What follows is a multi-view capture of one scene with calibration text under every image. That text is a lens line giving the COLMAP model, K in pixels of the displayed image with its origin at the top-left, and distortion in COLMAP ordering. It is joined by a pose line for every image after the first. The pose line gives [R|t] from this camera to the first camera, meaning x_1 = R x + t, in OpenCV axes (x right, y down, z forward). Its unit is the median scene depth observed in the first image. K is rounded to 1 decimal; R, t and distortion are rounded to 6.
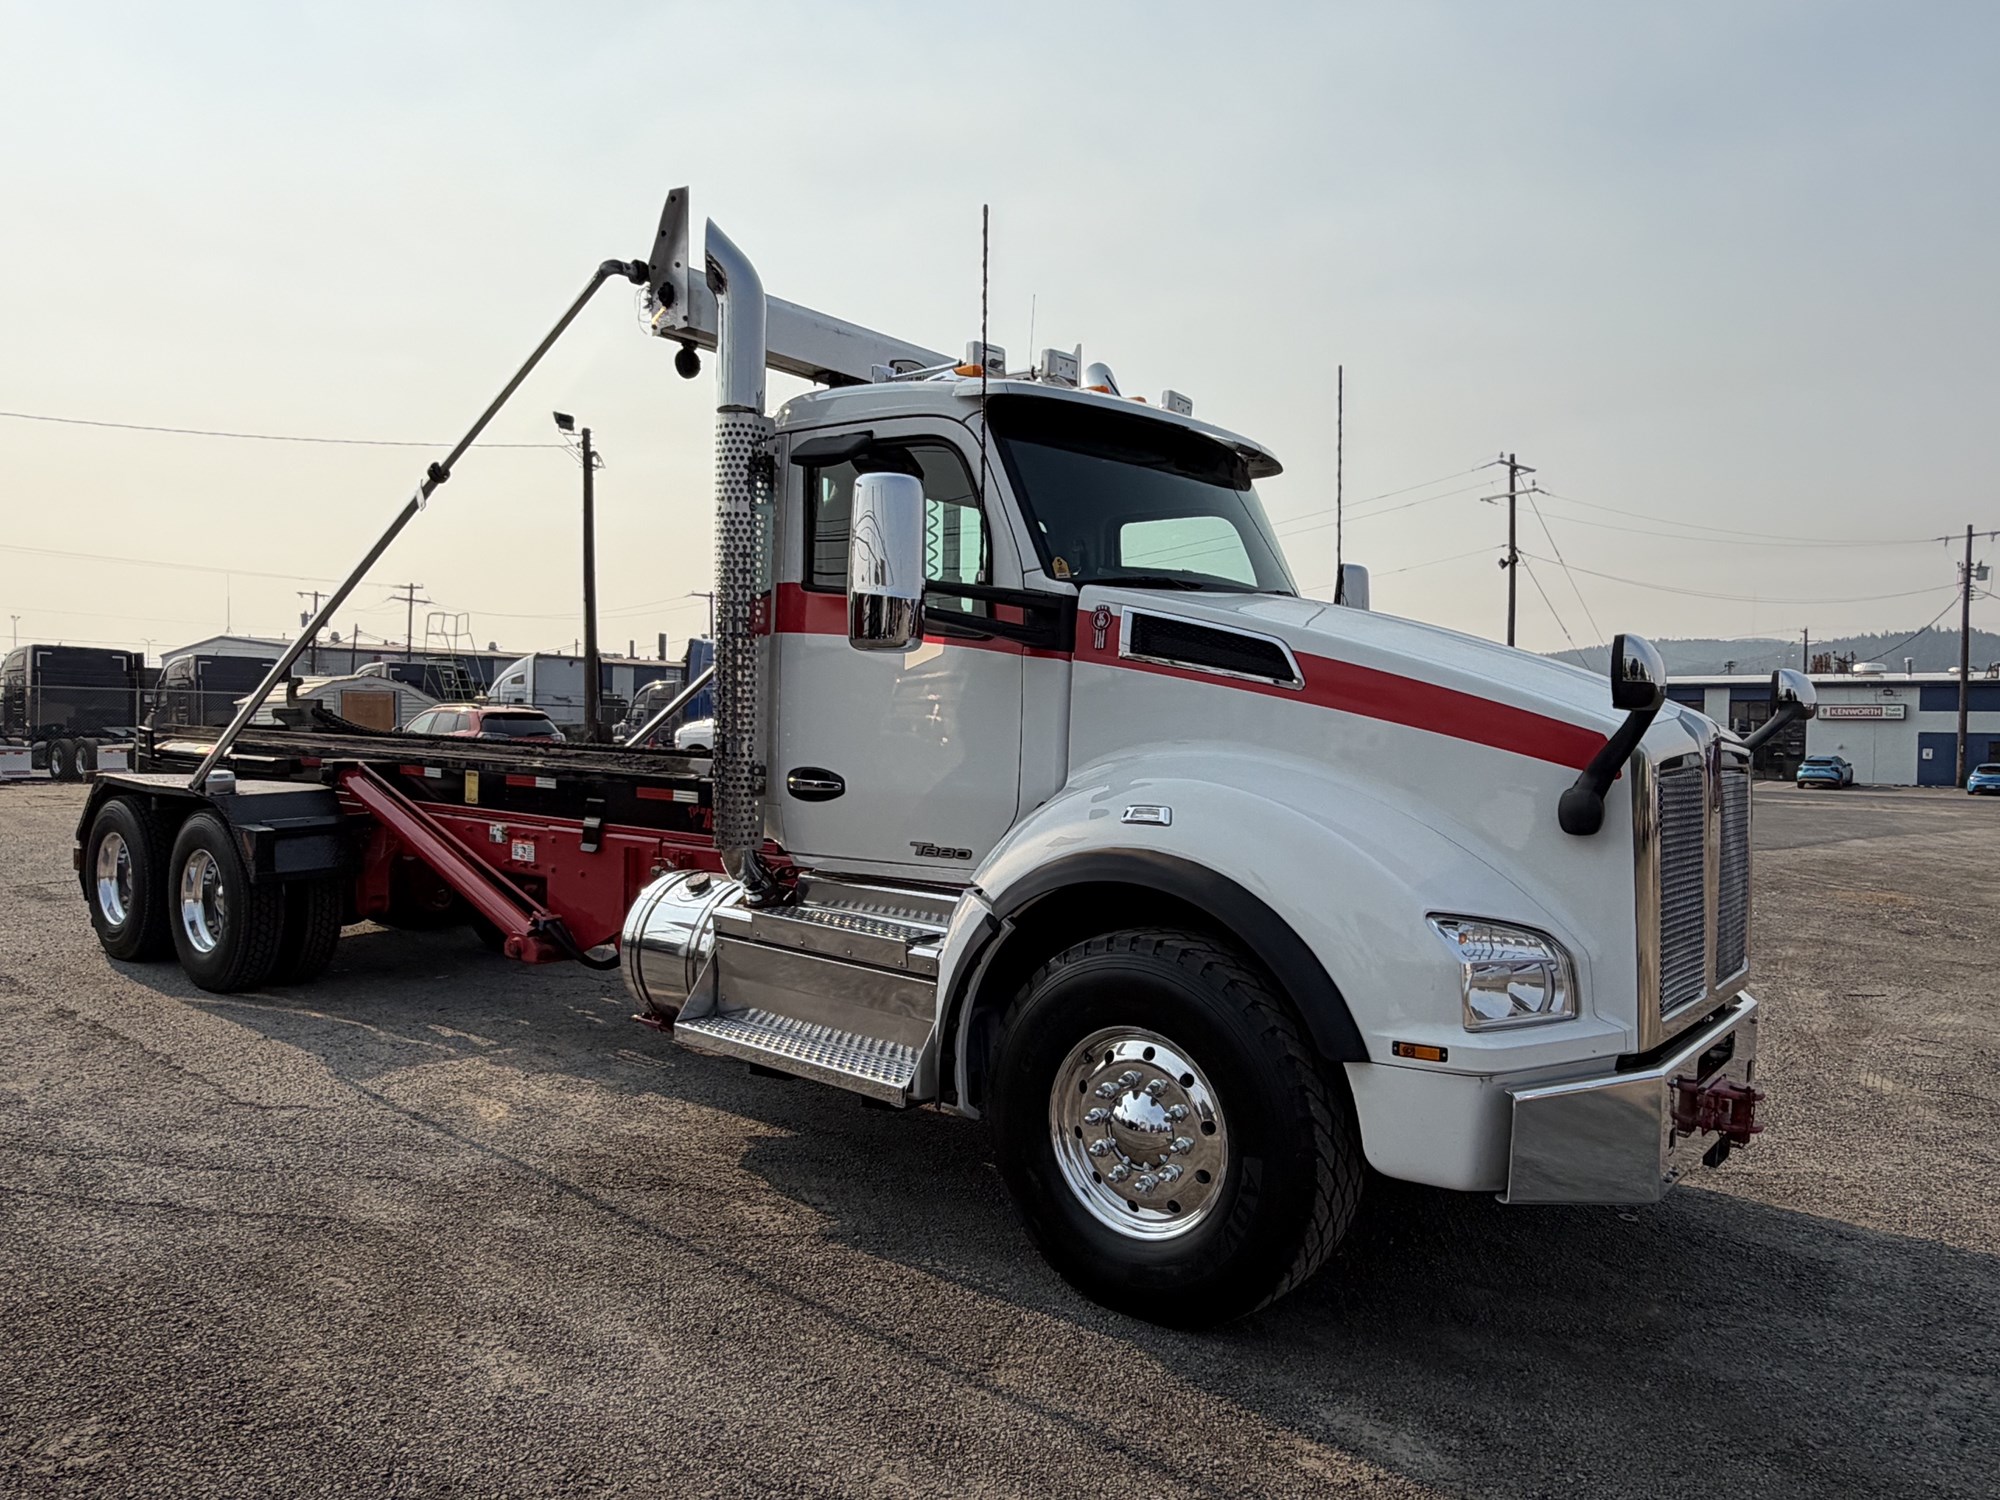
lens RADIAL K [[1400.6, 0, 1000.0], [0, 1400.6, 750.0], [0, 0, 1]] dist [-0.004538, -0.007377]
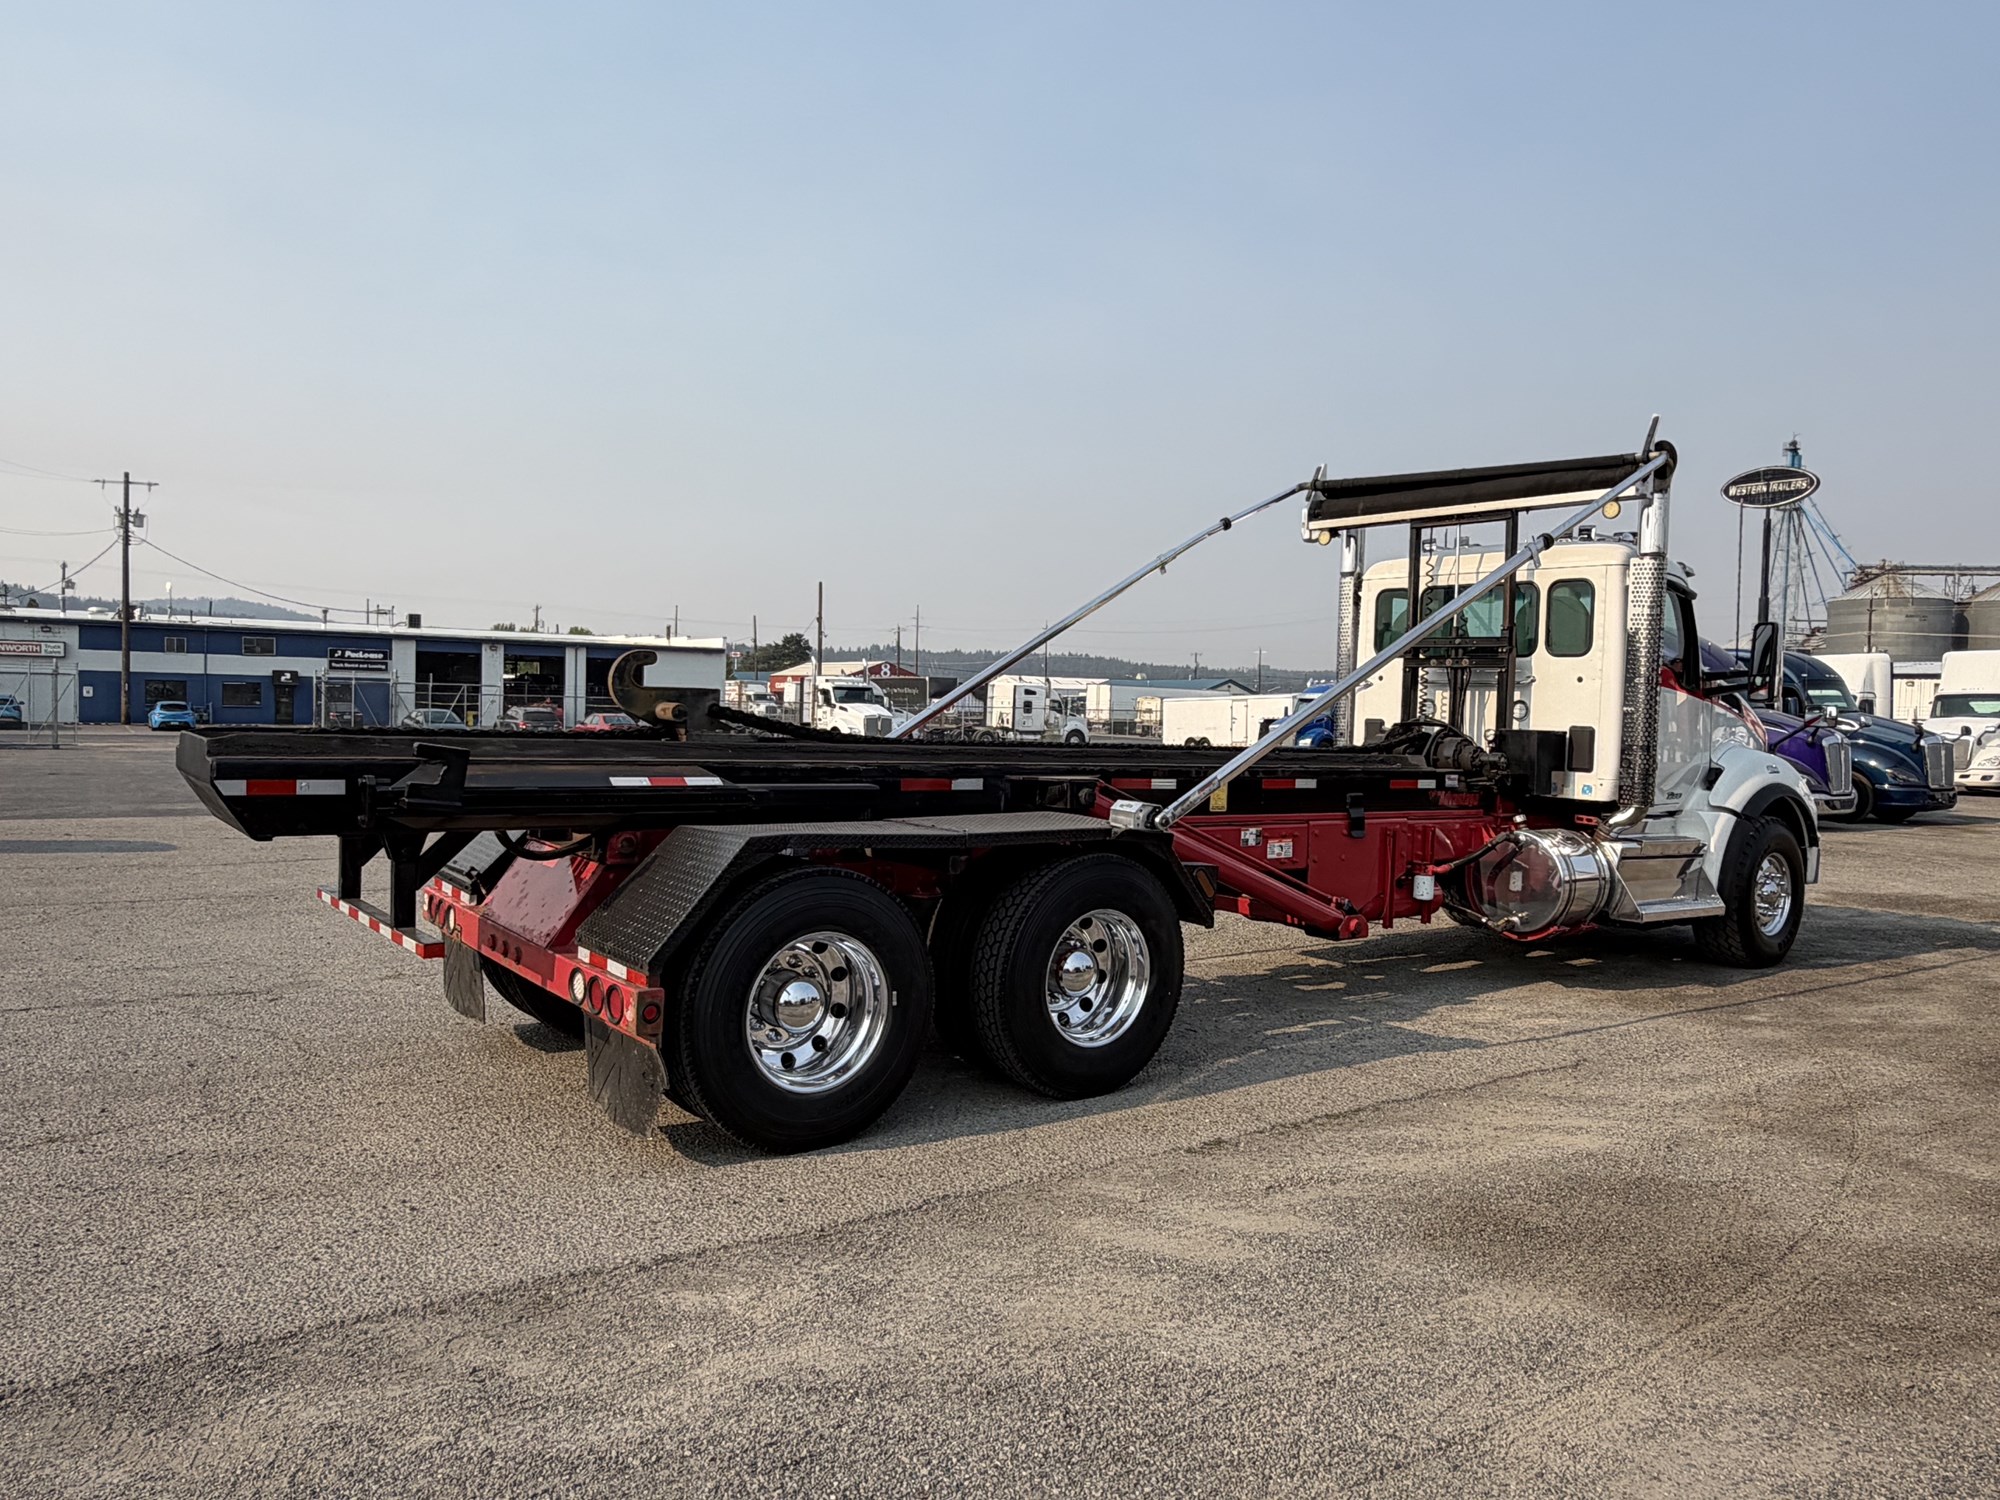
lens RADIAL K [[1400.6, 0, 1000.0], [0, 1400.6, 750.0], [0, 0, 1]] dist [-0.004538, -0.007377]
pose [[0.219123, -0.045329, 0.974644, -0.190492], [-0.005614, 0.998845, 0.047717, -0.007181], [-0.975681, -0.015927, 0.218616, 0.129708]]
